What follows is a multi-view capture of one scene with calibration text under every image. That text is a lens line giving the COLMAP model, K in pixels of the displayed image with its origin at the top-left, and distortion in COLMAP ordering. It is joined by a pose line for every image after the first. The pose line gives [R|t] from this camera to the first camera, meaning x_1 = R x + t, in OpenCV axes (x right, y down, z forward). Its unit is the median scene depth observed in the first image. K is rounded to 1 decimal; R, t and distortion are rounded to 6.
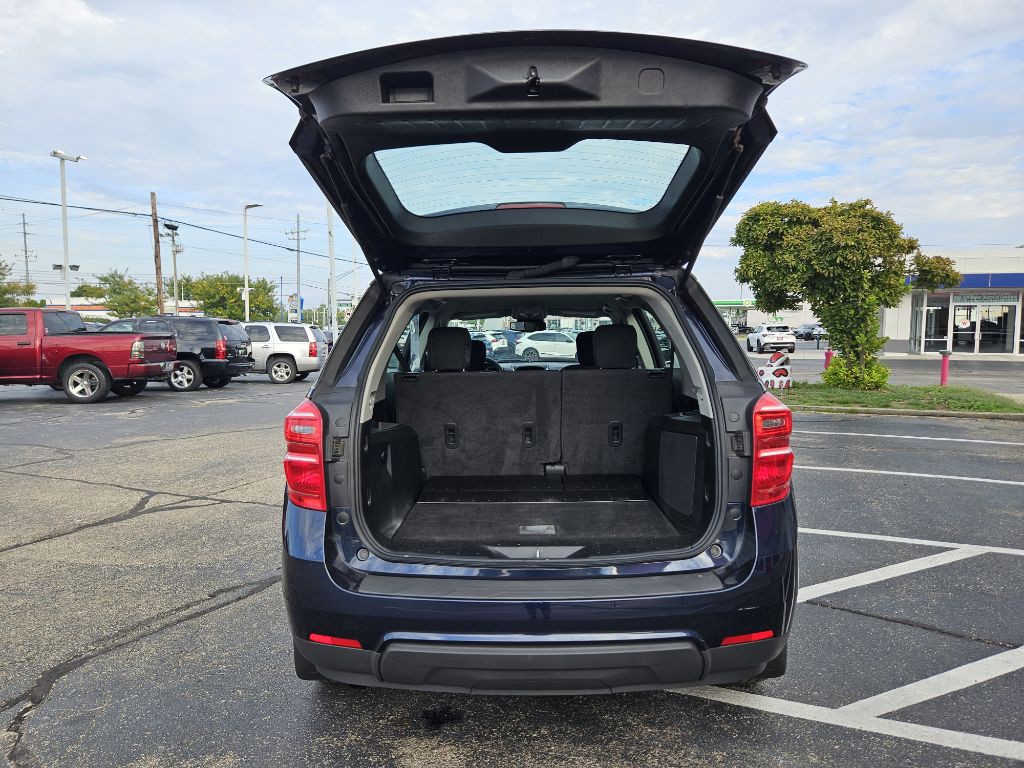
lens RADIAL K [[687.5, 0, 514.2], [0, 687.5, 385.7], [0, 0, 1]] dist [0.058883, -0.050896]
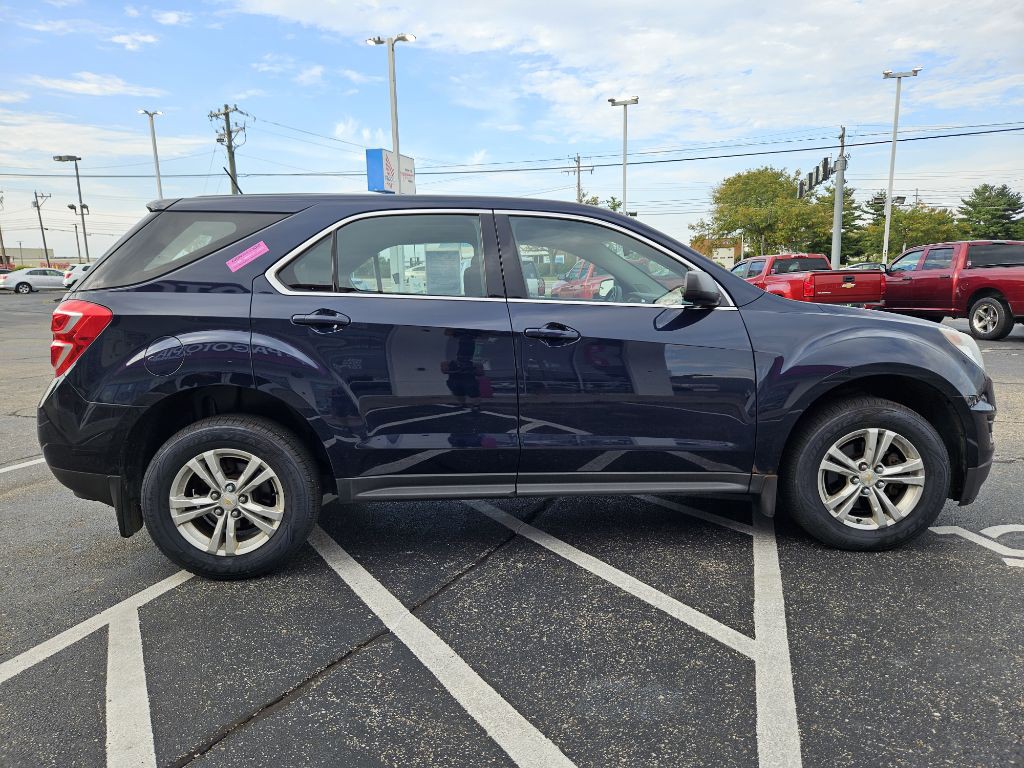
lens RADIAL K [[687.5, 0, 527.8], [0, 687.5, 394.9], [0, 0, 1]] dist [0.058883, -0.050896]
pose [[0.095217, 0.166978, -0.981352, 0.291497], [-0.065248, 0.984758, 0.161227, -0.014089], [0.993316, 0.048679, 0.104660, 0.281830]]
